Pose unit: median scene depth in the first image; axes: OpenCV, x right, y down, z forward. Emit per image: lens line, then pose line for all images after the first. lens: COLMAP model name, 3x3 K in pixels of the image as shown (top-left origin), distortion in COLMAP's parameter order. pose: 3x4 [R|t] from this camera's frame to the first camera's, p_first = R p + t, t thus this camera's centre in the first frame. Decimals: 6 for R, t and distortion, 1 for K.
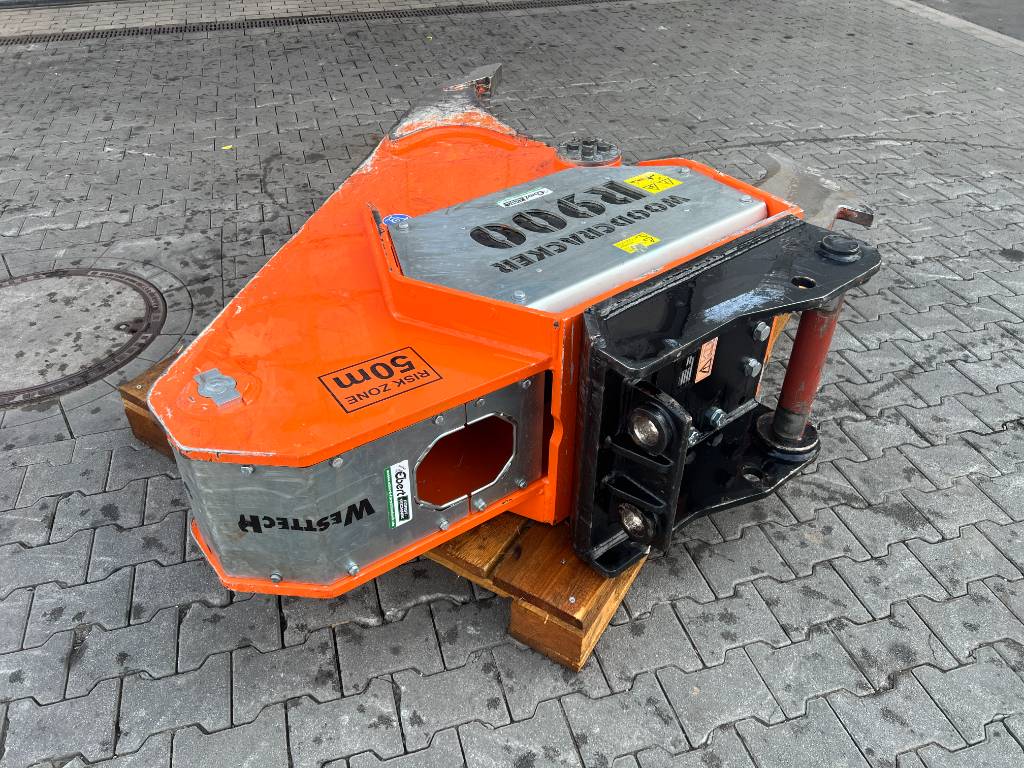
lens RADIAL K [[777.2, 0, 514.3], [0, 777.2, 376.7], [0, 0, 1]] dist [0.050494, -0.058044]
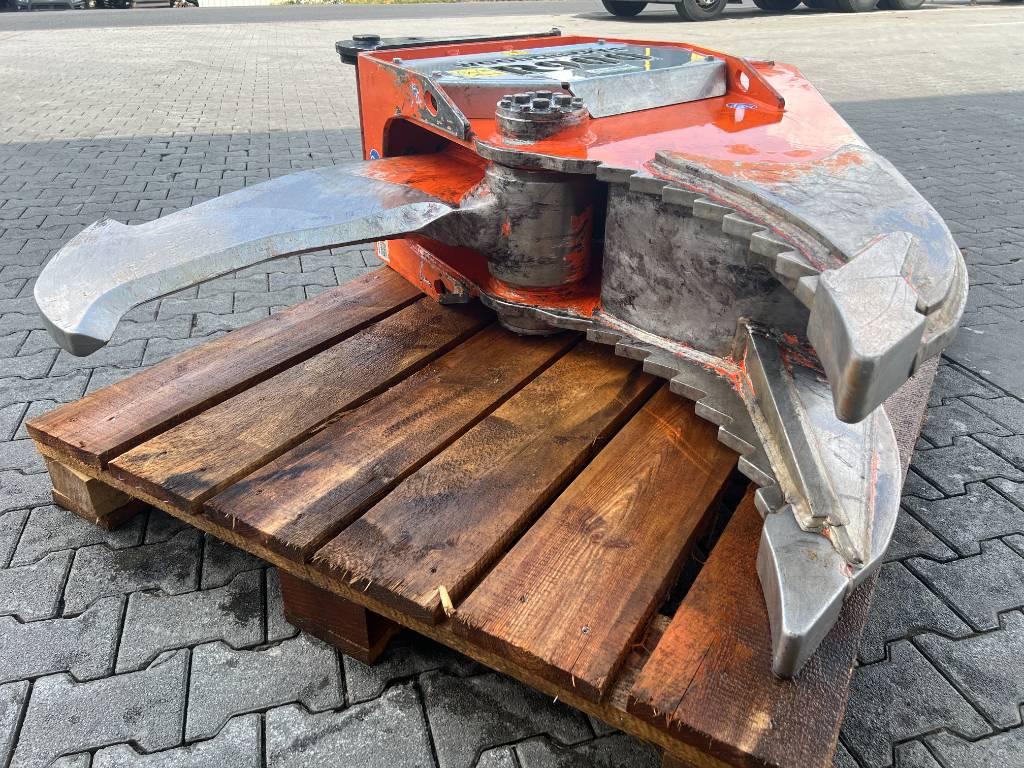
lens RADIAL K [[769.3, 0, 515.2], [0, 769.3, 375.2], [0, 0, 1]] dist [0.055144, -0.063011]
pose [[-0.999750, -0.020791, -0.008173, 0.133459], [-0.016041, 0.413462, 0.910380, -0.934936], [-0.015549, 0.910284, -0.413693, 1.702952]]
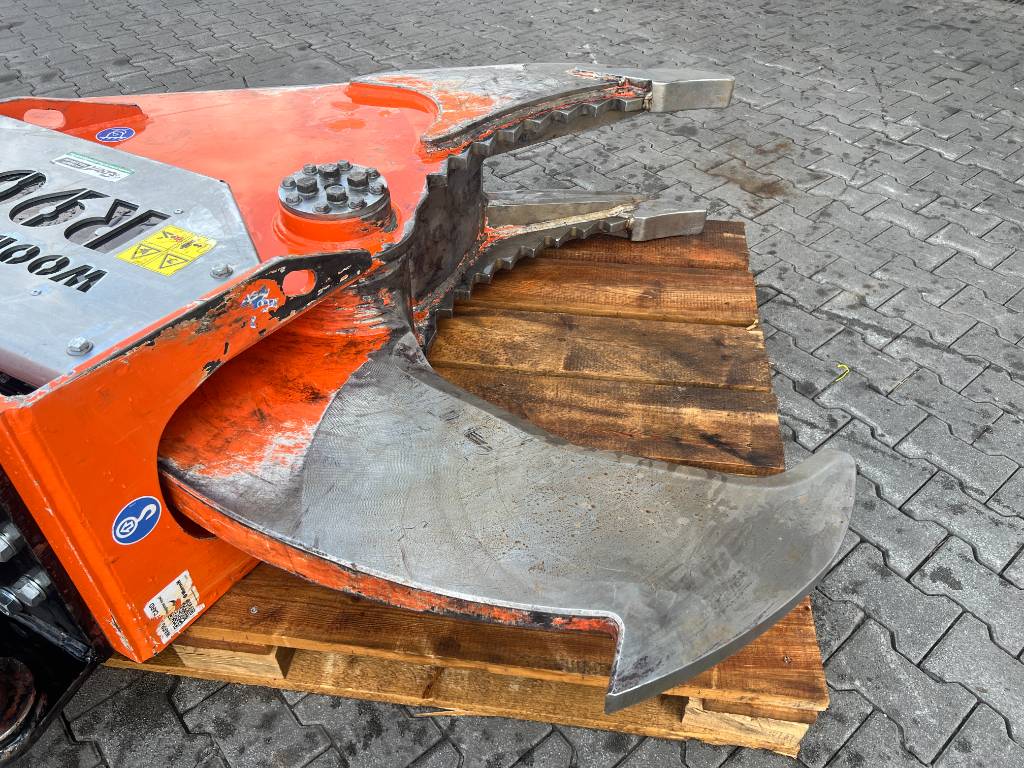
lens RADIAL K [[772.7, 0, 518.0], [0, 772.7, 378.8], [0, 0, 1]] dist [0.049945, -0.055902]
pose [[0.397361, 0.603186, -0.691572, 0.742165], [-0.554888, 0.758174, 0.342450, -0.520337], [0.730892, 0.247669, 0.635969, 0.844806]]
